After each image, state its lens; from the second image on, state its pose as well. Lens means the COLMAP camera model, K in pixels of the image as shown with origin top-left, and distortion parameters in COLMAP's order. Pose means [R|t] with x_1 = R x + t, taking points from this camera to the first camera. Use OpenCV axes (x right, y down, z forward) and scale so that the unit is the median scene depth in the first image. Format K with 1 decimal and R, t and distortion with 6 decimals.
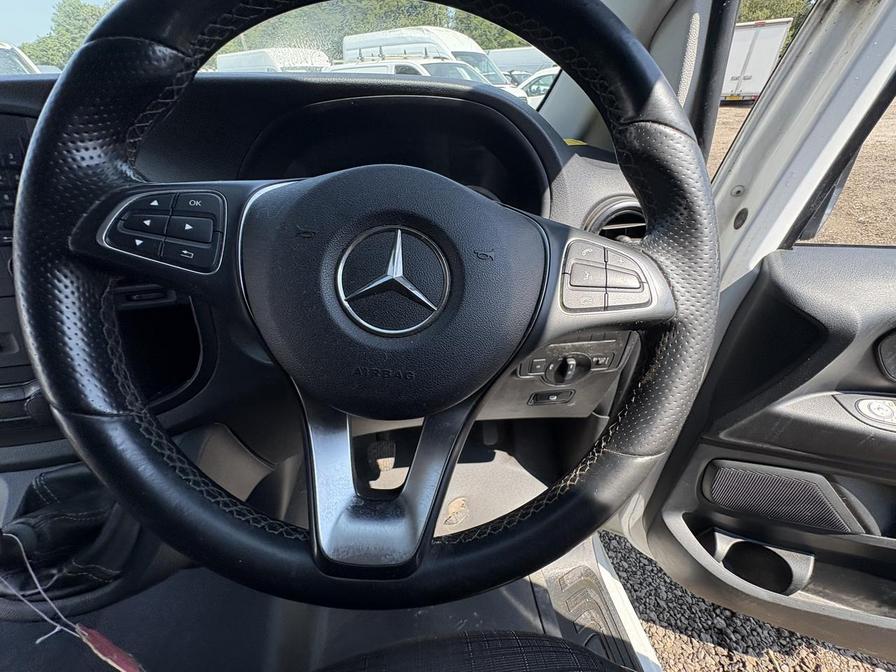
lens RADIAL K [[357.8, 0, 444.1], [0, 357.8, 335.6], [0, 0, 1]] dist [-0.000633, 0.000004]
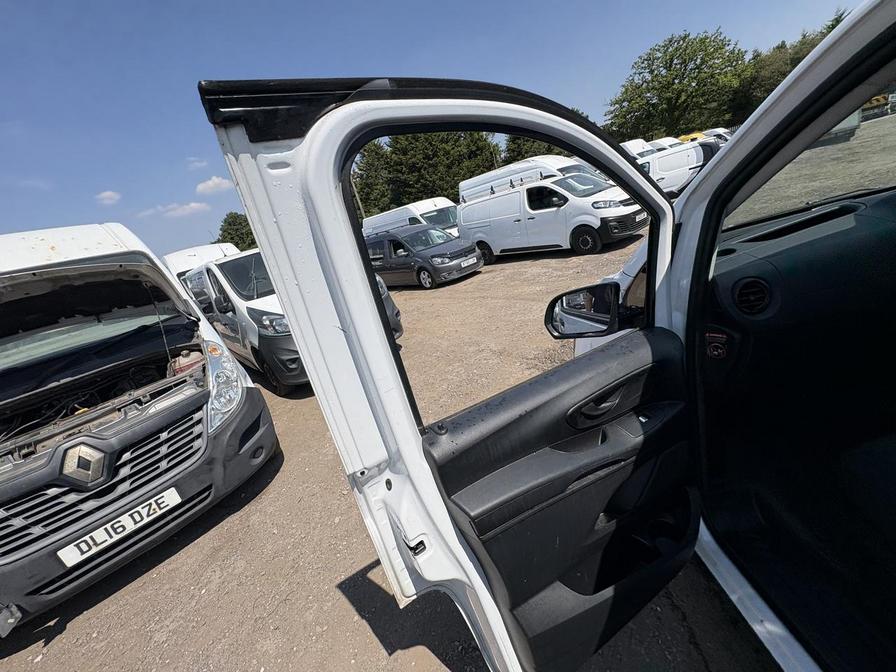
lens RADIAL K [[357.8, 0, 446.4], [0, 357.8, 334.5], [0, 0, 1]] dist [-0.000633, 0.000004]
pose [[0.966995, -0.173758, -0.186359, -2.651935], [0.118200, 0.953854, -0.276029, 0.400080], [0.225721, 0.244891, 0.942910, -1.162743]]
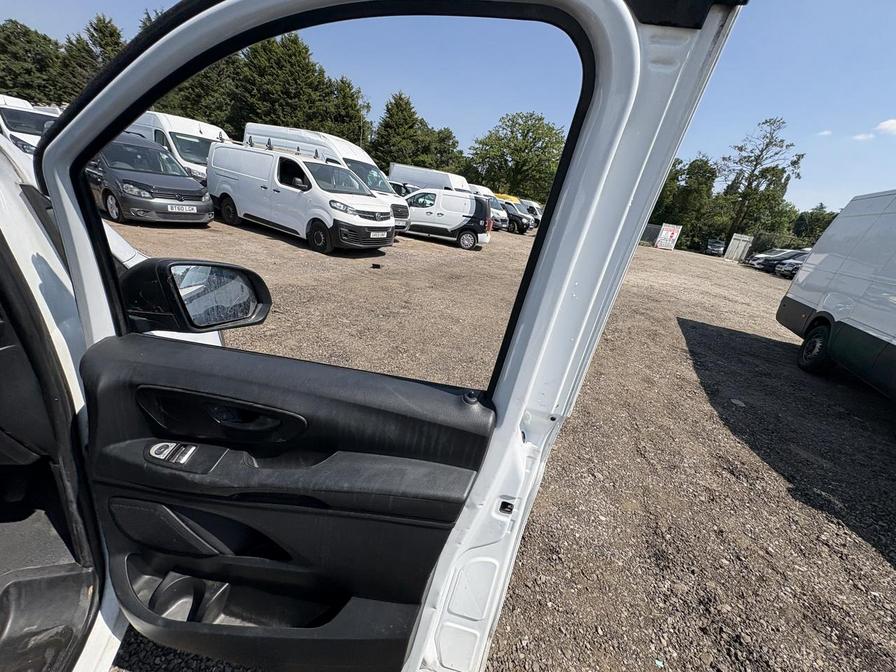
lens RADIAL K [[357.8, 0, 450.5], [0, 357.8, 332.5], [0, 0, 1]] dist [-0.000633, 0.000004]
pose [[0.958648, 0.108983, 0.262902, 1.365707], [-0.046122, 0.971055, -0.234363, 0.012498], [-0.280834, 0.212546, 0.935926, -0.602816]]
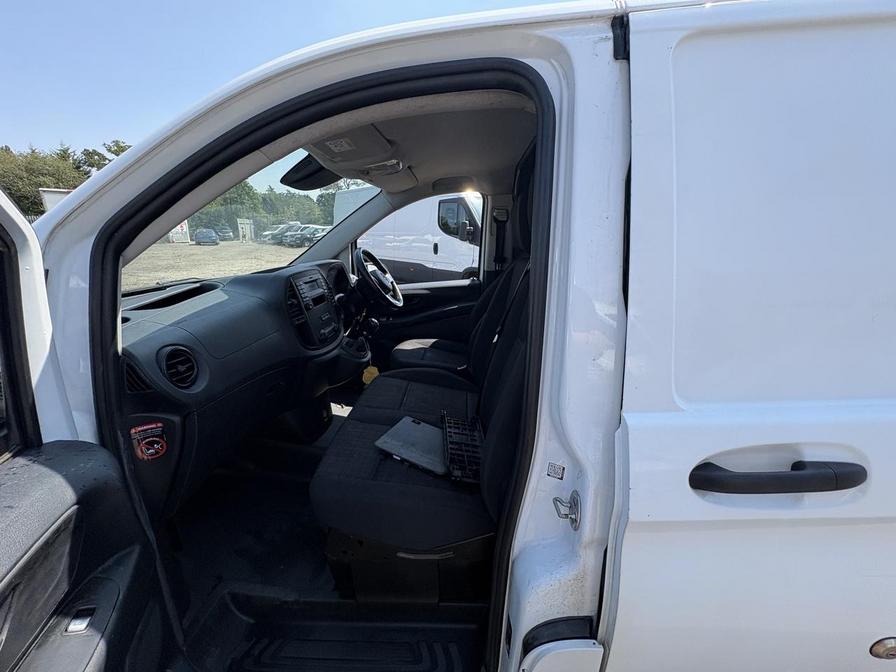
lens RADIAL K [[357.8, 0, 448.6], [0, 357.8, 336.2], [0, 0, 1]] dist [-0.000633, 0.000004]
pose [[0.143110, -0.237844, 0.960703, -2.688133], [0.546824, 0.828081, 0.123554, 0.255655], [-0.824926, 0.507654, 0.248565, -0.640404]]
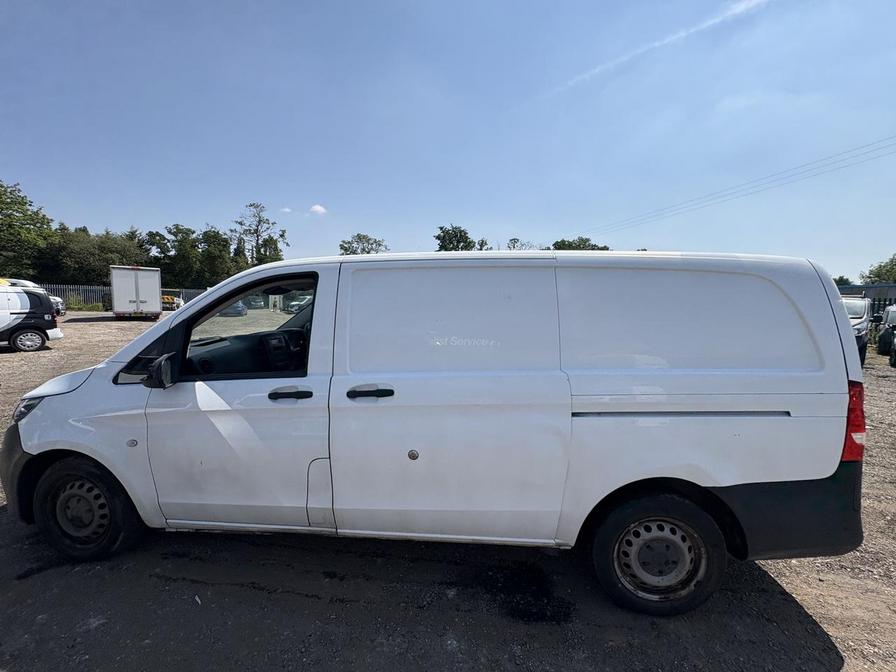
lens RADIAL K [[357.8, 0, 450.1], [0, 357.8, 337.8], [0, 0, 1]] dist [-0.000633, 0.000004]
pose [[0.193794, -0.052589, 0.979632, -4.375372], [0.528824, 0.846667, -0.059162, 1.119609], [-0.826311, 0.529518, 0.191890, -2.099692]]
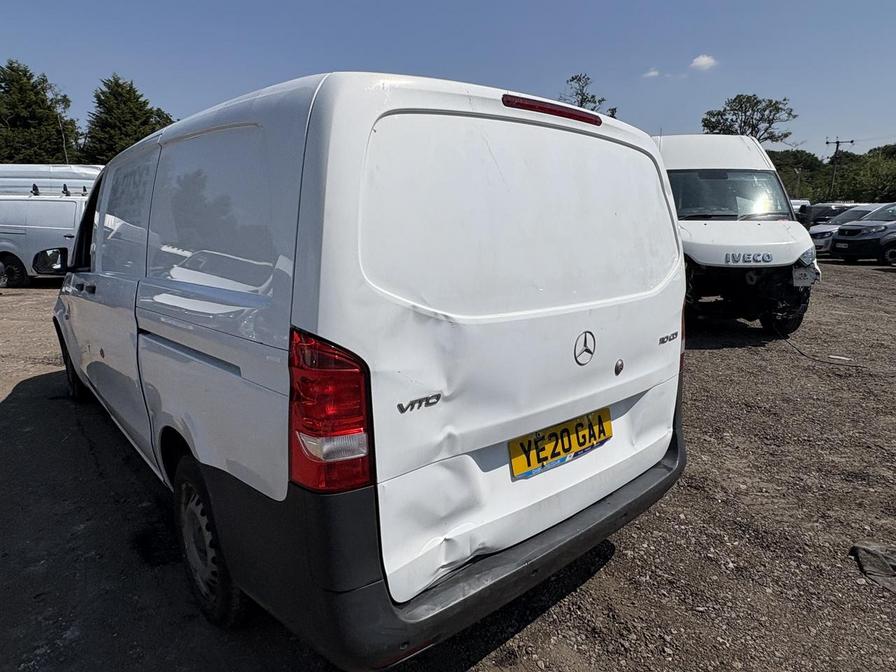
lens RADIAL K [[547.2, 0, 451.3], [0, 547.2, 336.2], [0, 0, 1]] dist [-0.004049, 0.002103]
pose [[0.817382, -0.086562, 0.569555, -2.056585], [0.297233, 0.910264, -0.288223, 3.369756], [-0.493496, 0.404879, 0.769763, -5.375312]]
